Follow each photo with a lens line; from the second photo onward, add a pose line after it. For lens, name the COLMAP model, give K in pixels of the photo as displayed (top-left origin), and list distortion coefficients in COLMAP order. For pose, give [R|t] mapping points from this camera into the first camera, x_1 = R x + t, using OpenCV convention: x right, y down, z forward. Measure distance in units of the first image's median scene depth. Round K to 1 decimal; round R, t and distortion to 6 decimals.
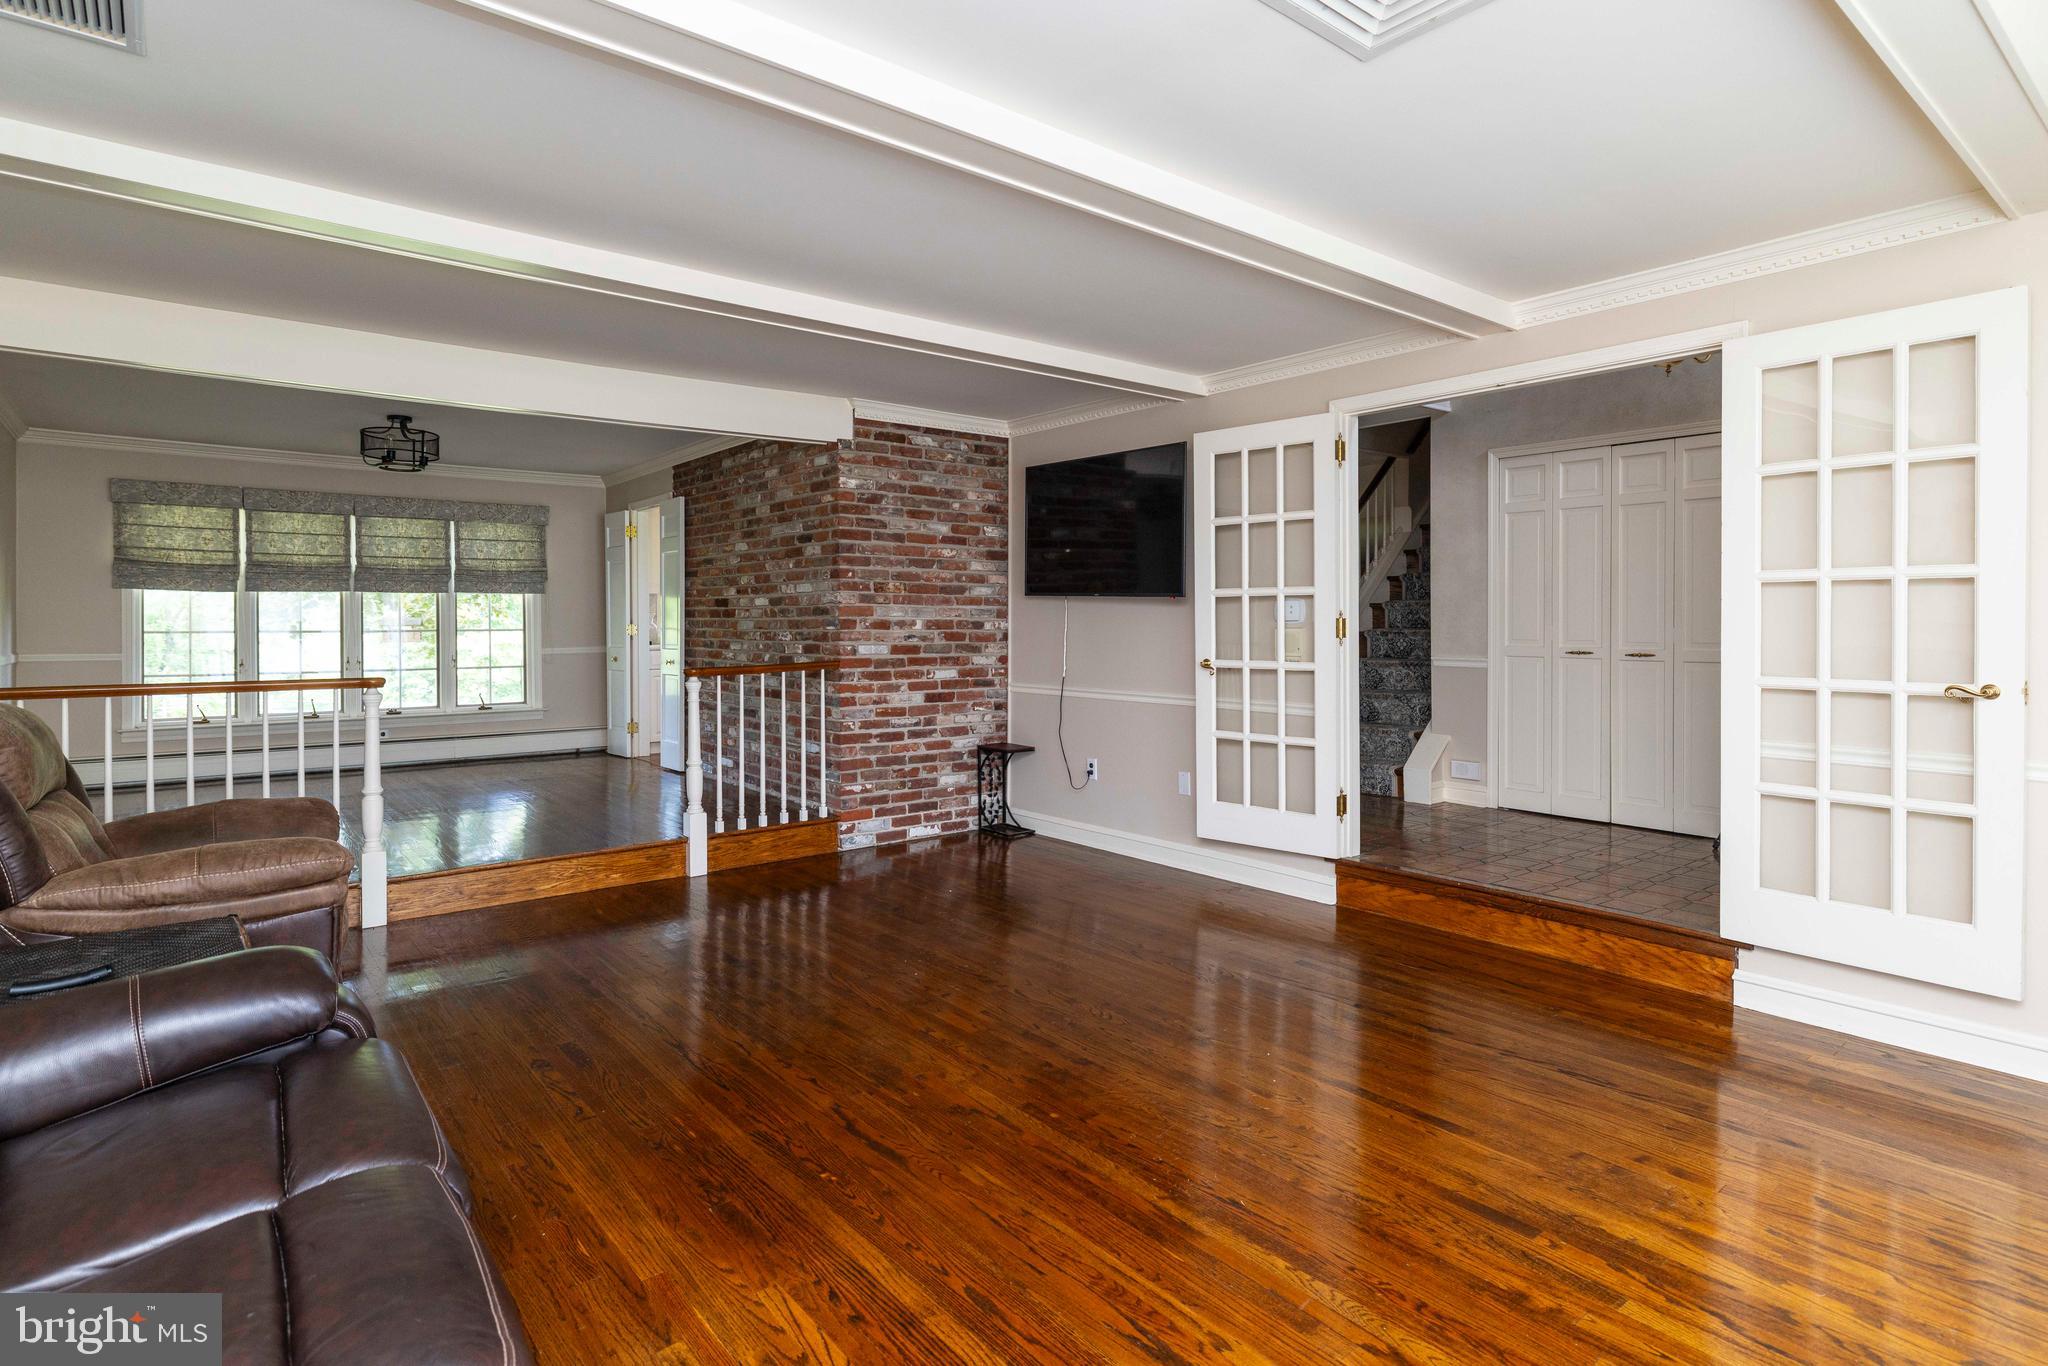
lens RADIAL K [[1067.6, 0, 1030.3], [0, 1067.6, 625.8], [0, 0, 1]] dist [0.002967, -0.000340]
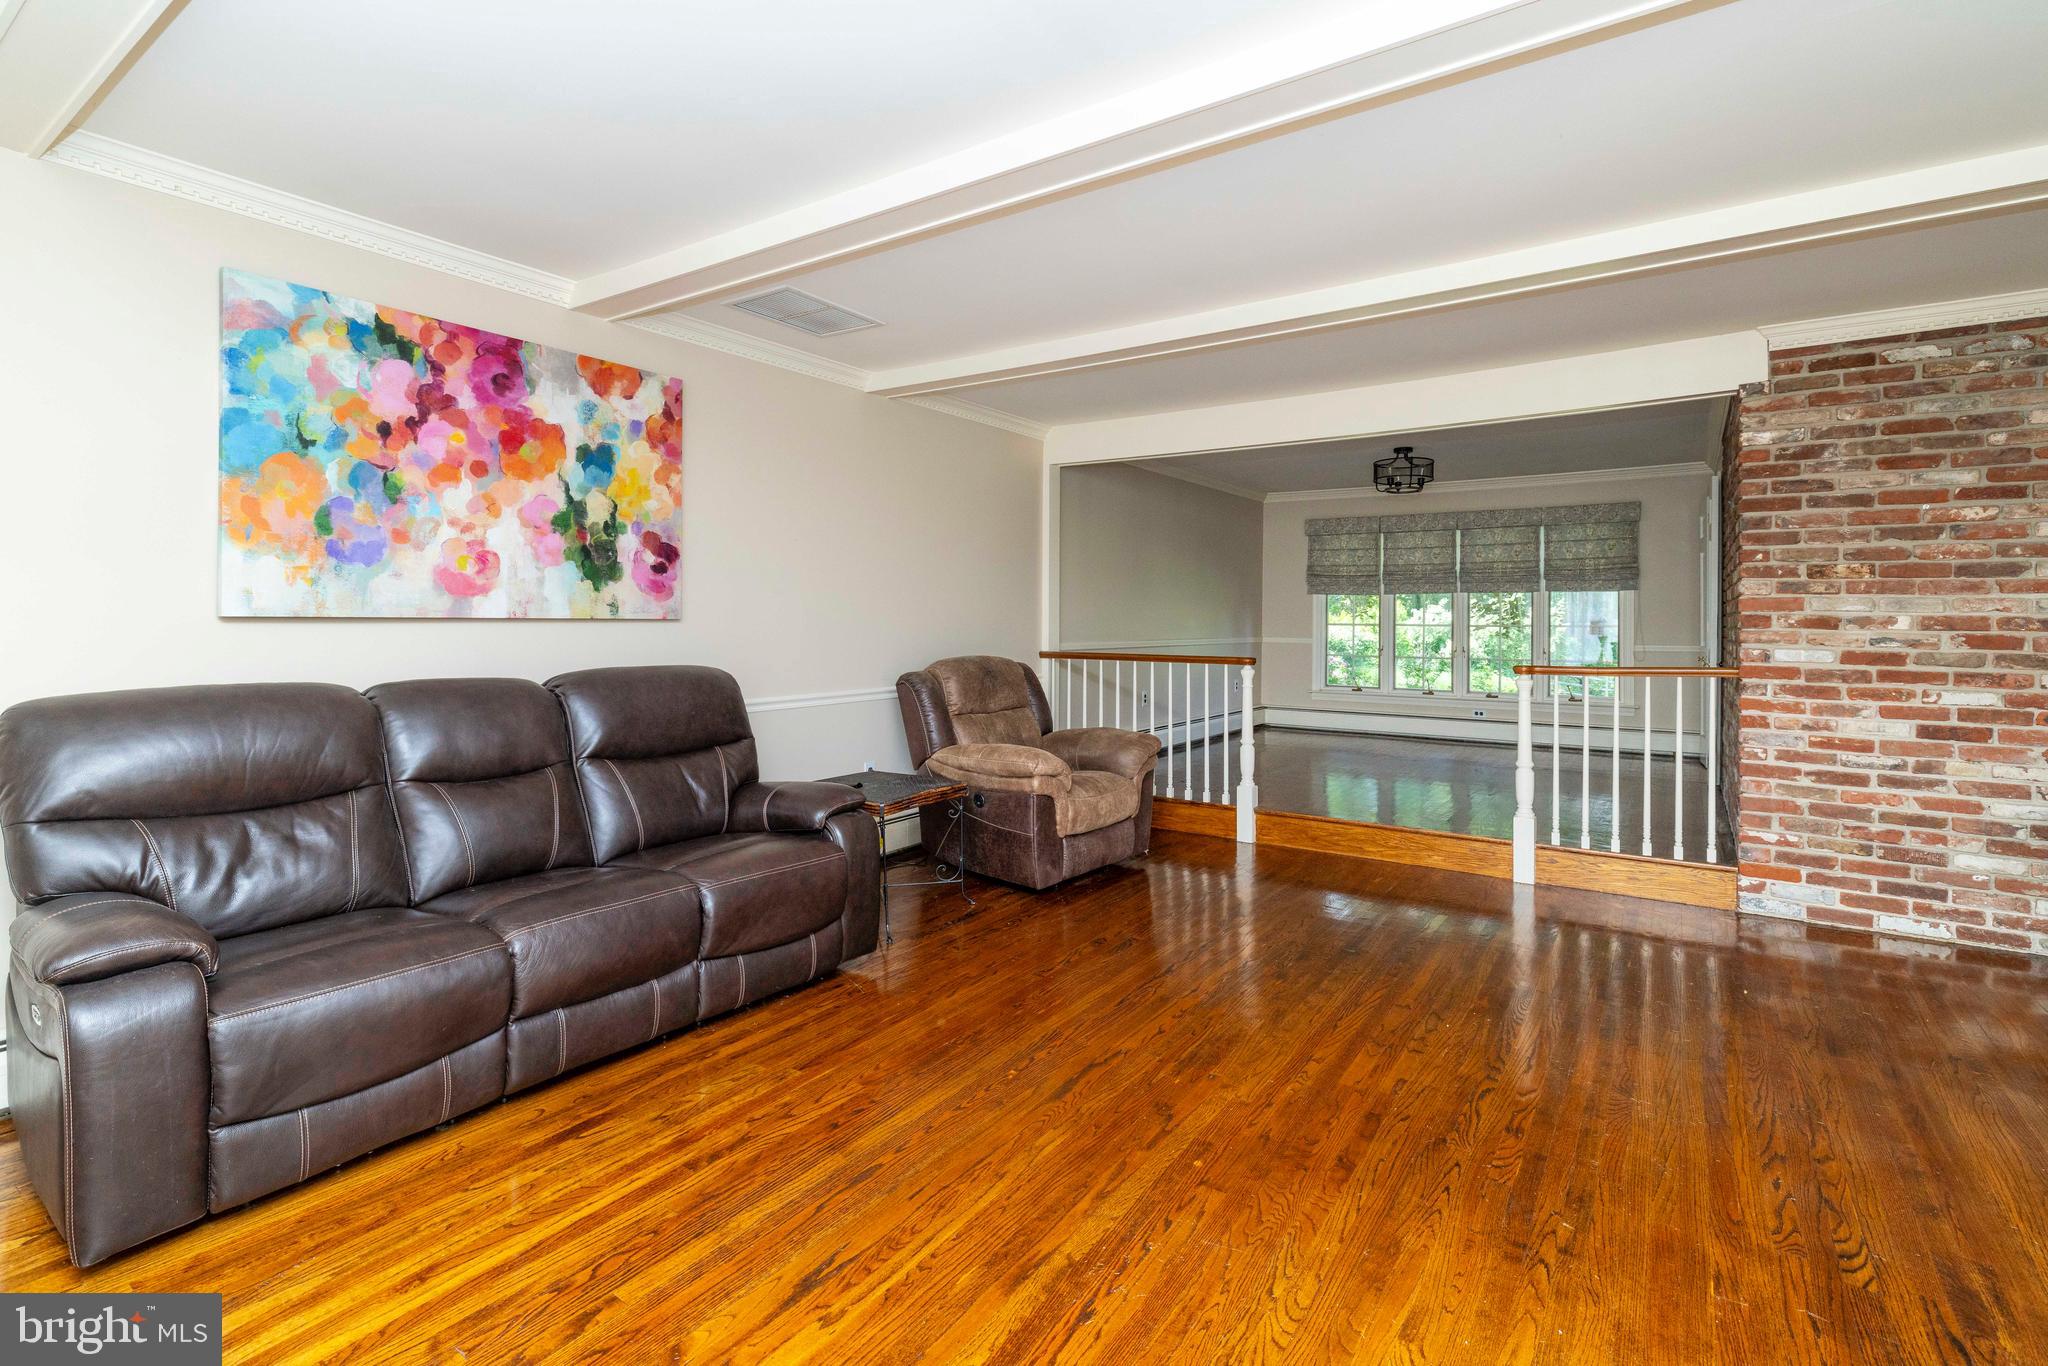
lens RADIAL K [[961.8, 0, 1018.6], [0, 961.8, 616.9], [0, 0, 1]] dist [0.005881, 0.000339]
pose [[0.261150, 0.001927, -0.965296, 0.349651], [-0.008027, 0.999968, -0.000176, -0.000309], [0.965265, 0.007795, 0.261157, 0.291486]]
